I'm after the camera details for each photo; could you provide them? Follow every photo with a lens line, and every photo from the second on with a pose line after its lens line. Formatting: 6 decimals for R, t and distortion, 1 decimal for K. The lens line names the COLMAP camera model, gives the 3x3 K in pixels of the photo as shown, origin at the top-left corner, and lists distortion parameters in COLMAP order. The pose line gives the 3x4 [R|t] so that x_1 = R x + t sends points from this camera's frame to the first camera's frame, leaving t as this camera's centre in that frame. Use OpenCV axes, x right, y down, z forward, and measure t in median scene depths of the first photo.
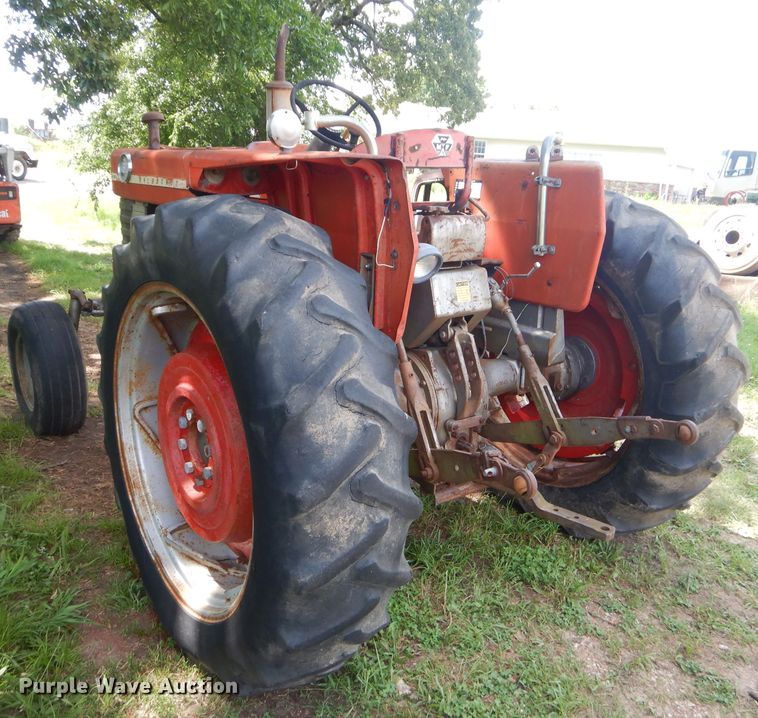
lens RADIAL K [[697.4, 0, 343.9], [0, 697.4, 345.2], [0, 0, 1]] dist [0.013546, -0.005128]
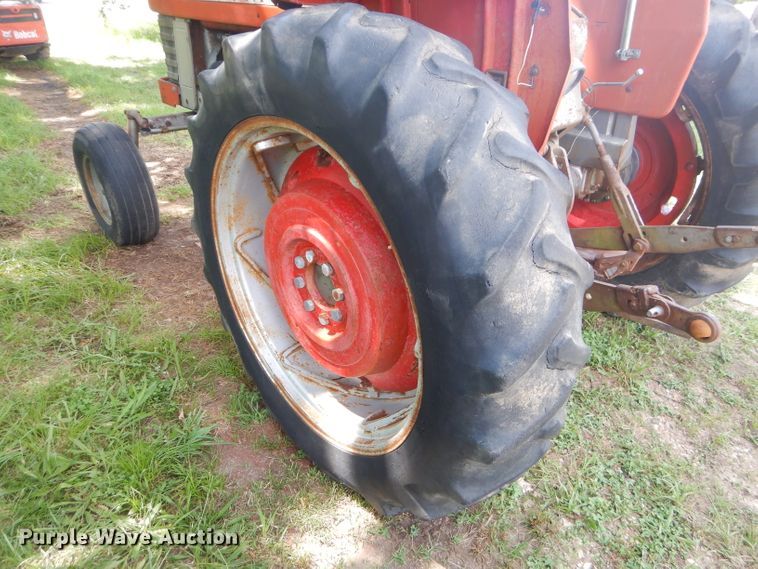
lens RADIAL K [[545.4, 0, 379.0], [0, 545.4, 284.5], [0, 0, 1]] dist [0.008334, 0.006953]
pose [[0.996717, -0.064251, 0.049273, -0.155292], [0.049339, 0.964457, 0.259593, -0.050917], [-0.064201, -0.256309, 0.964460, 0.240266]]
